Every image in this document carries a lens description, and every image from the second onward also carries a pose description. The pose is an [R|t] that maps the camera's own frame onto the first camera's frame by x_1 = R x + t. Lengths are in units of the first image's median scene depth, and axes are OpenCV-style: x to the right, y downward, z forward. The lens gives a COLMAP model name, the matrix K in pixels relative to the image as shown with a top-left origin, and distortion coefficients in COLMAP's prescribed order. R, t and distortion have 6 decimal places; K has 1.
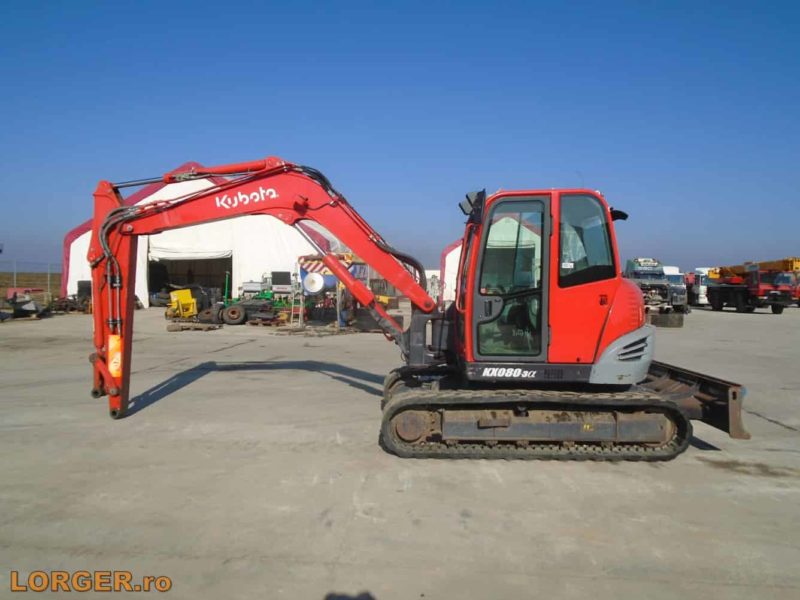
lens RADIAL K [[621.9, 0, 400.5], [0, 621.9, 300.6], [0, 0, 1]] dist [-0.010547, 0.007913]
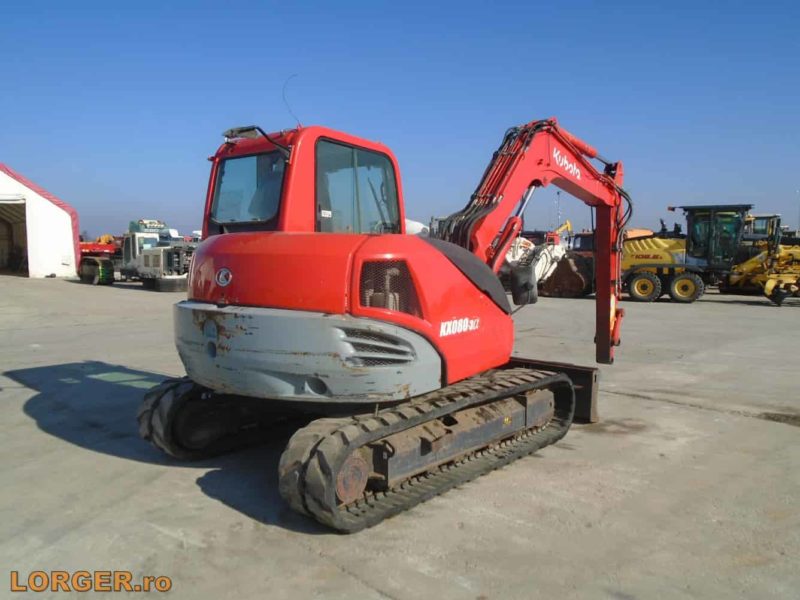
lens RADIAL K [[621.9, 0, 397.3], [0, 621.9, 301.6], [0, 0, 1]] dist [-0.010547, 0.007913]
pose [[0.681475, -0.072474, 0.728244, -0.386104], [0.028109, 0.996942, 0.072910, -0.016065], [-0.731301, -0.029216, 0.681428, 0.555105]]
